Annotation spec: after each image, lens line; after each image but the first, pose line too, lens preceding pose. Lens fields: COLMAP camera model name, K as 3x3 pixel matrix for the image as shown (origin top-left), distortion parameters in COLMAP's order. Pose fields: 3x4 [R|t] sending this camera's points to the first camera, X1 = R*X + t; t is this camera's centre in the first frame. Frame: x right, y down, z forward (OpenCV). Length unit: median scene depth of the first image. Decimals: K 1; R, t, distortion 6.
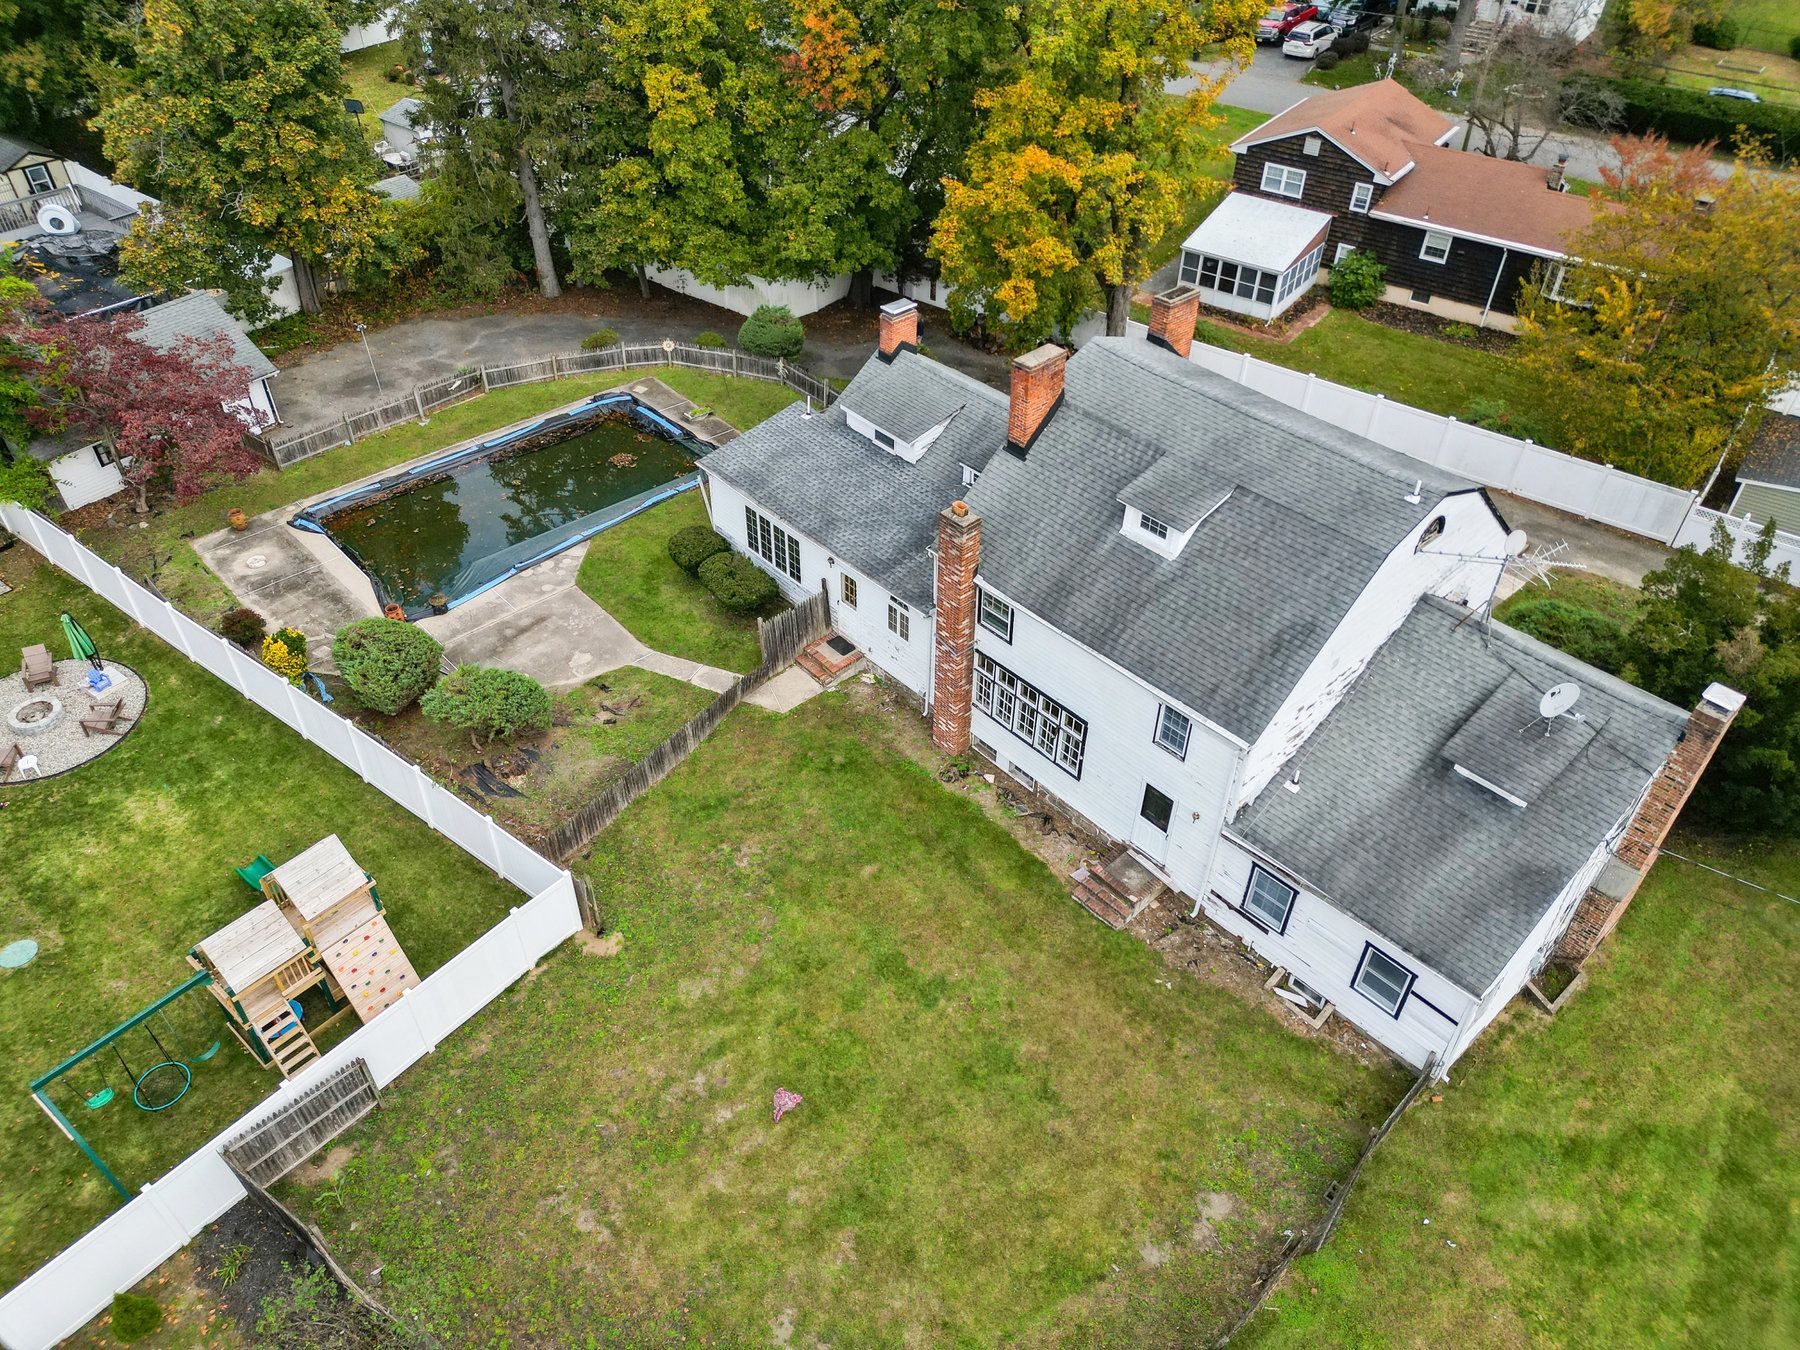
lens RADIAL K [[1253.7, 0, 900.0], [0, 1253.7, 675.0], [0, 0, 1]] dist [0.065566, -0.061705]
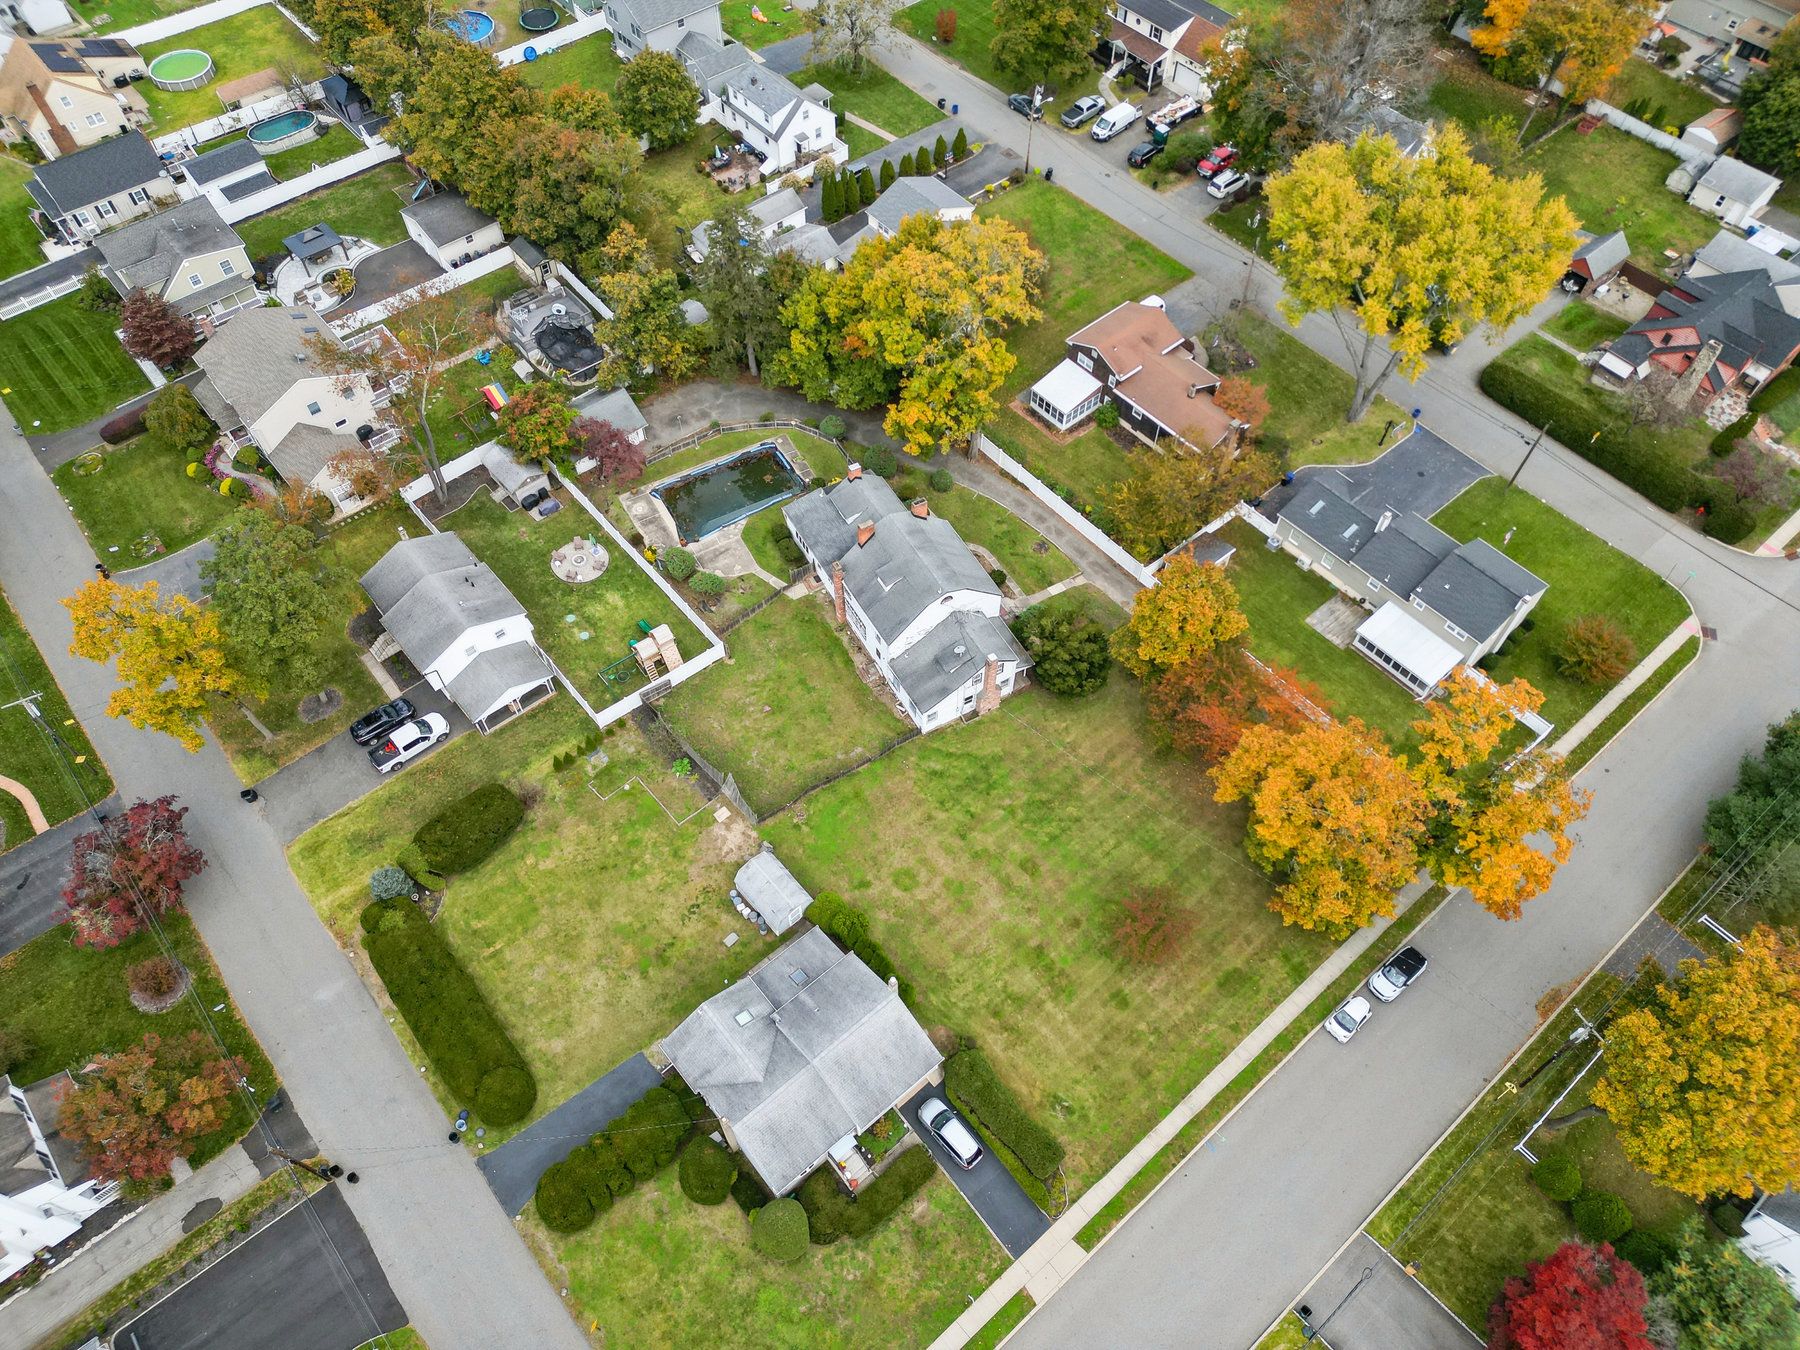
lens RADIAL K [[1248.5, 0, 900.0], [0, 1248.5, 675.0], [0, 0, 1]] dist [0.120137, -0.183507]
pose [[0.973156, 0.183988, -0.138261, 0.524120], [-0.143392, 0.954614, 0.261056, -0.532594], [0.180017, -0.234223, 0.955371, -1.663435]]
